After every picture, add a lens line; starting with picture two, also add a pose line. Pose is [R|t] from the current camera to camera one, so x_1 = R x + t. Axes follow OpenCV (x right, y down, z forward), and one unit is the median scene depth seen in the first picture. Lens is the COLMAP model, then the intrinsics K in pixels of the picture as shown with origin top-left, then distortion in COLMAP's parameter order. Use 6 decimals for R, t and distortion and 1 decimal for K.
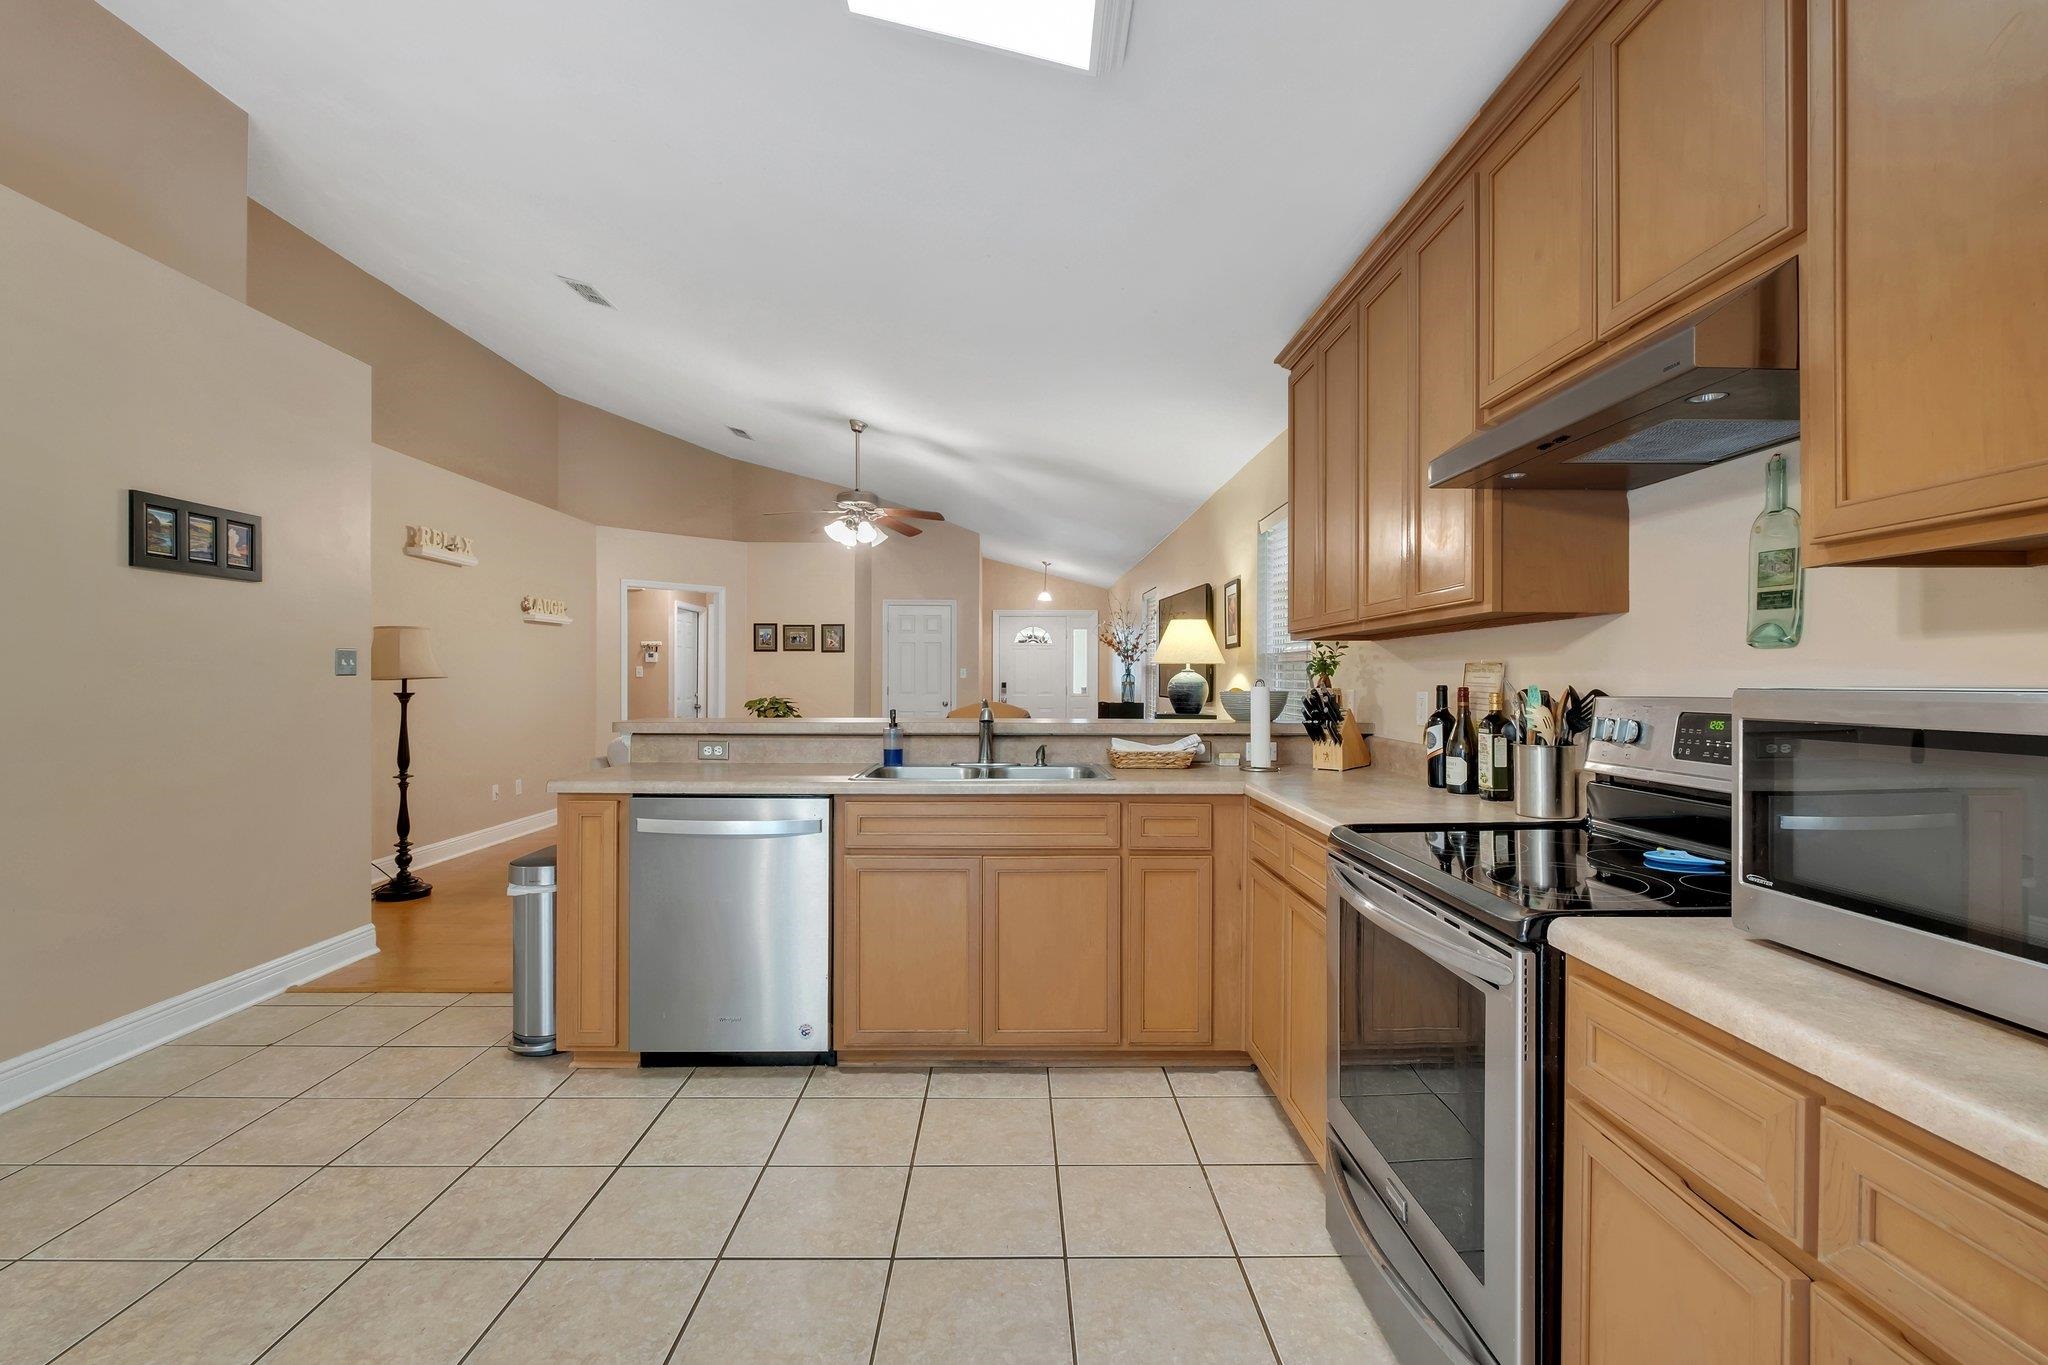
lens RADIAL K [[903.2, 0, 1014.1], [0, 903.2, 680.3], [0, 0, 1]] dist [-0.003412, -0.000426]
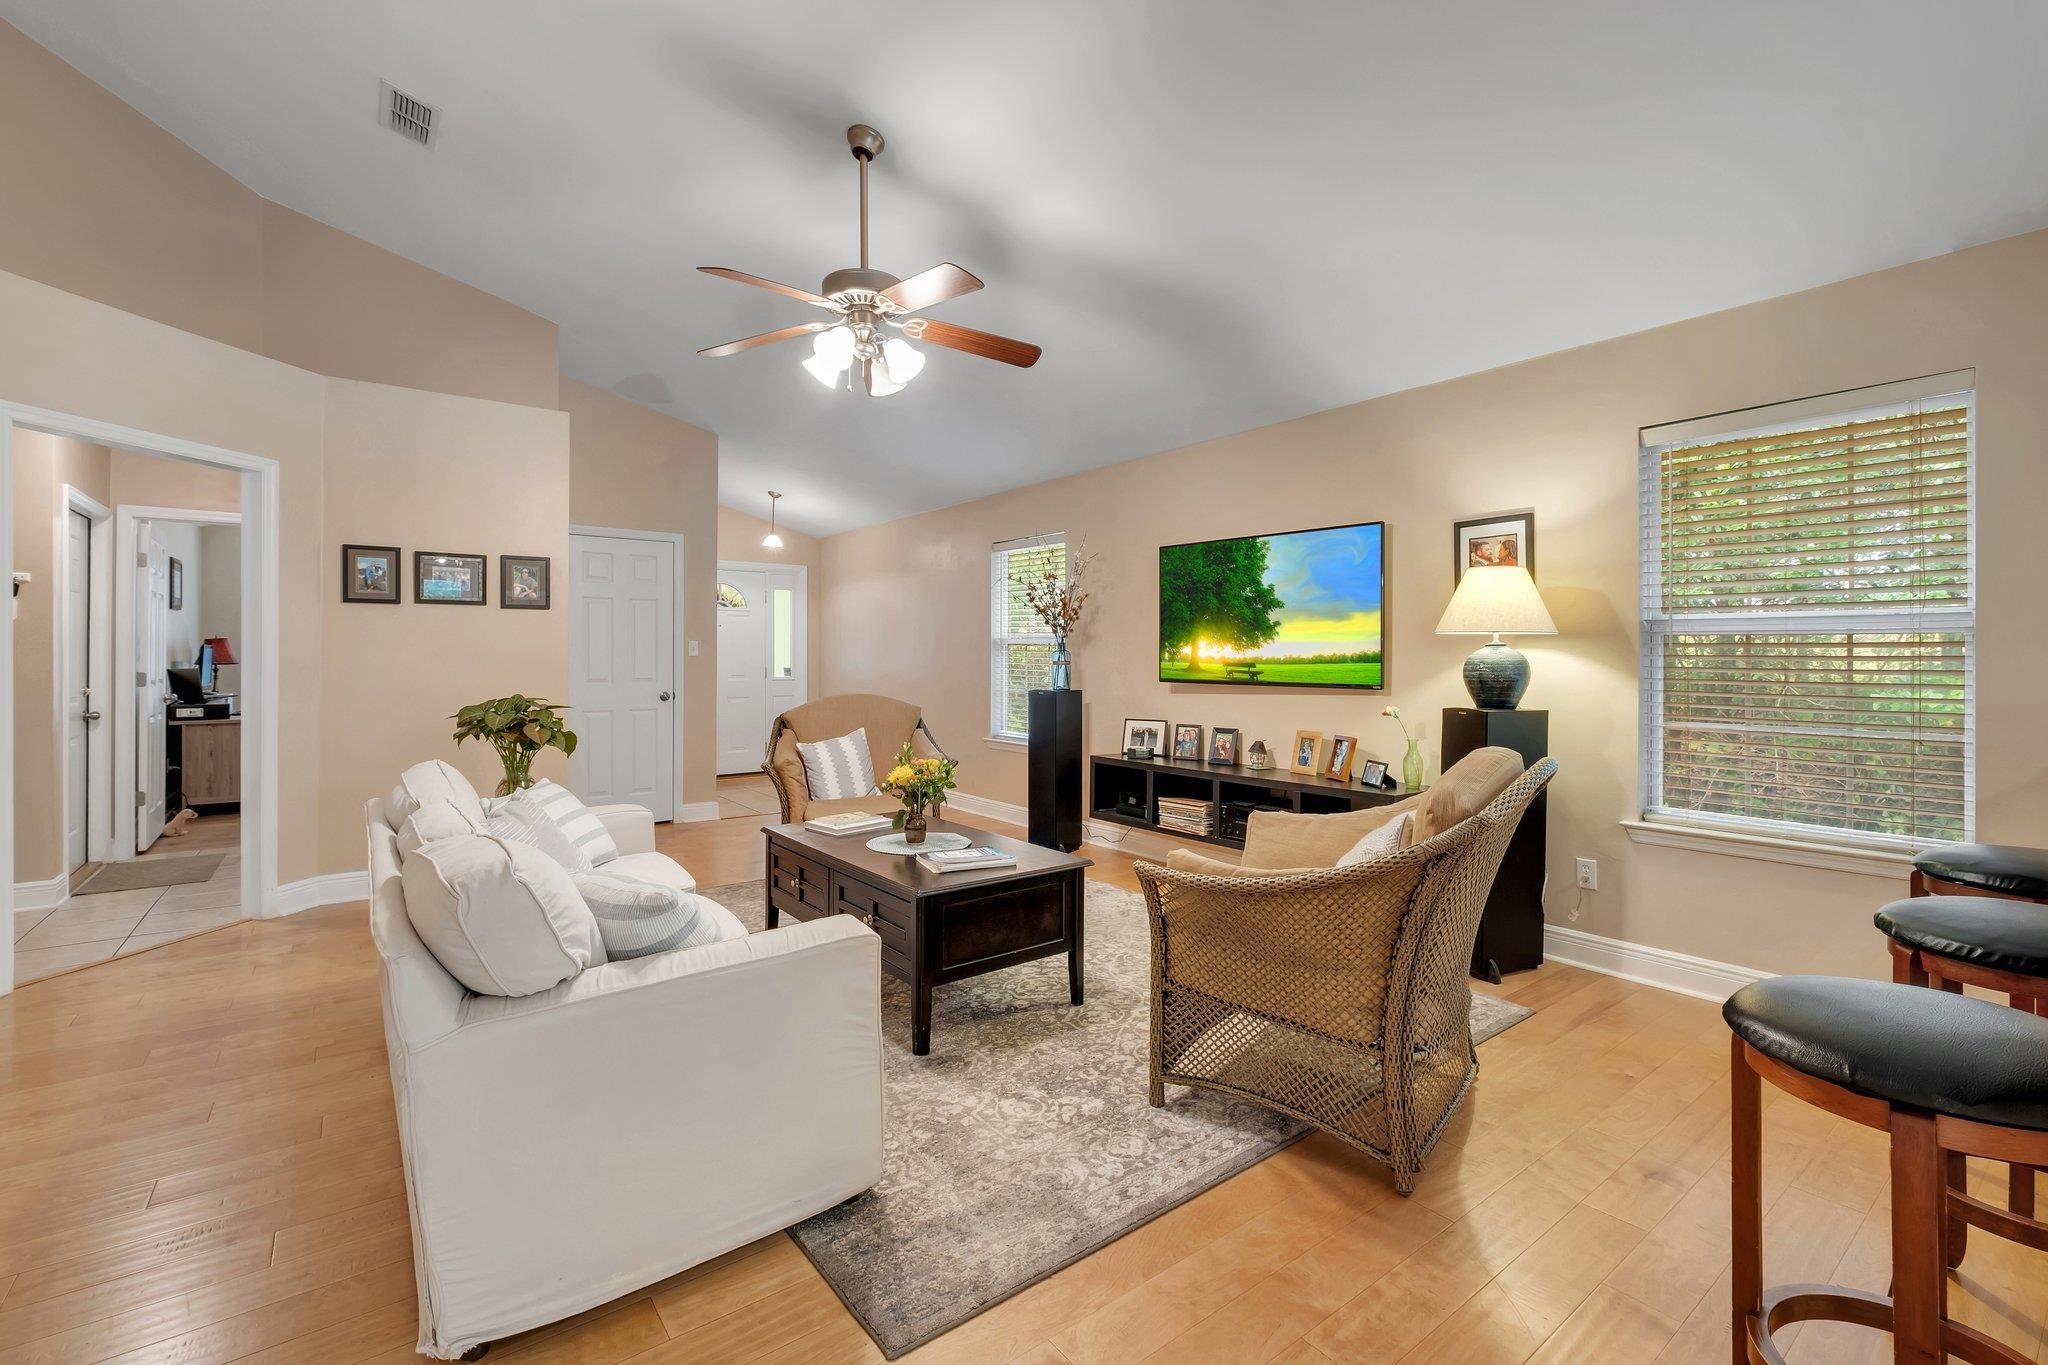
lens RADIAL K [[894.6, 0, 1025.0], [0, 894.6, 665.2], [0, 0, 1]] dist [-0.002444, -0.000063]
pose [[0.808371, -0.007301, 0.588628, -0.903271], [0.002167, 0.999953, 0.009426, -0.004480], [-0.588669, -0.006344, 0.808349, 1.277834]]
